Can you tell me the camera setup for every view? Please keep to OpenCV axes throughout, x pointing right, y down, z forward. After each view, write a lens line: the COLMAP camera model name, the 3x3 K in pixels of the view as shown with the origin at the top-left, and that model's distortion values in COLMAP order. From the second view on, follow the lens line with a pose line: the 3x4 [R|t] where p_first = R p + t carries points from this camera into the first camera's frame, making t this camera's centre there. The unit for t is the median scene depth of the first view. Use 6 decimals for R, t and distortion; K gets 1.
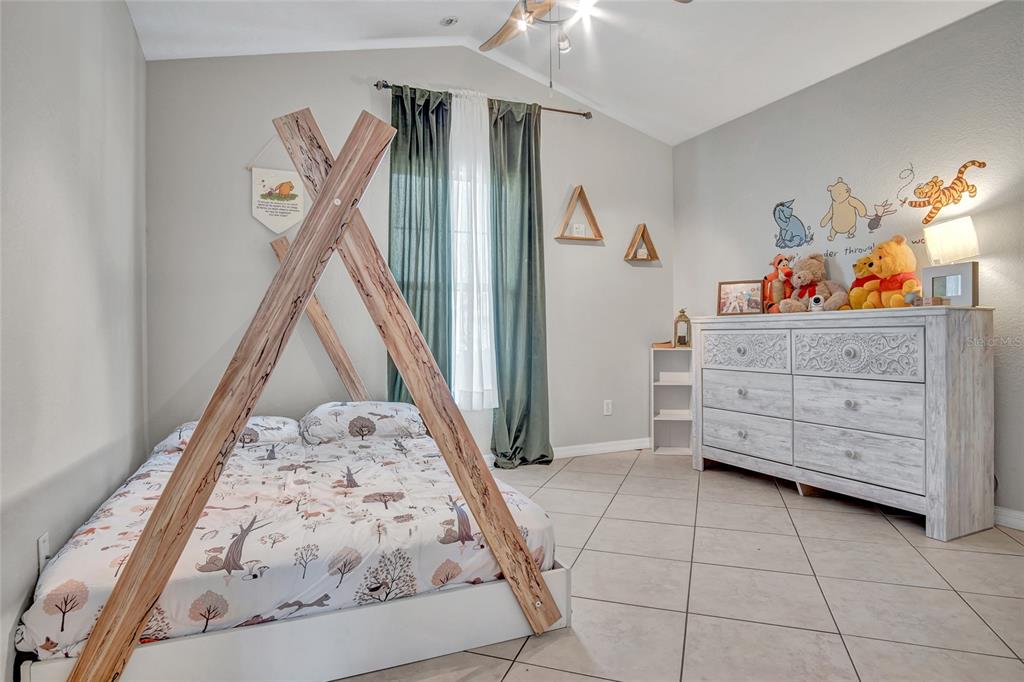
lens RADIAL K [[563.2, 0, 506.6], [0, 563.2, 335.5], [0, 0, 1]] dist [-0.024634, 0.002949]
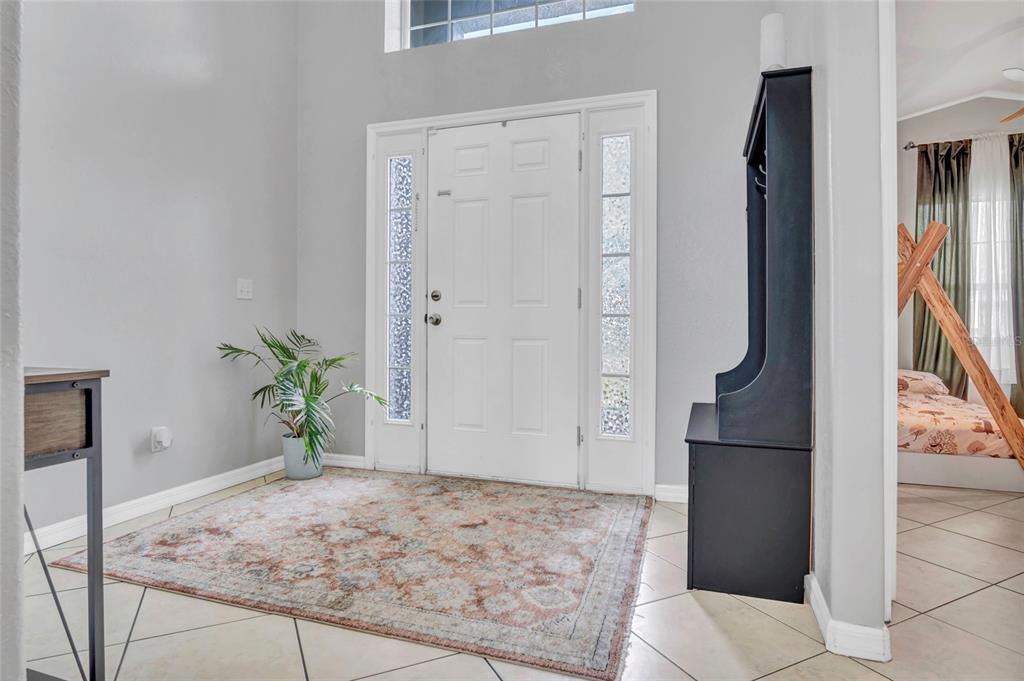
lens RADIAL K [[563.2, 0, 506.6], [0, 563.2, 335.0], [0, 0, 1]] dist [-0.024634, 0.002949]
pose [[0.719336, 0.012337, -0.694552, 0.026698], [0.001079, 0.999821, 0.018877, -0.001980], [0.694661, -0.014329, 0.719194, -0.809908]]
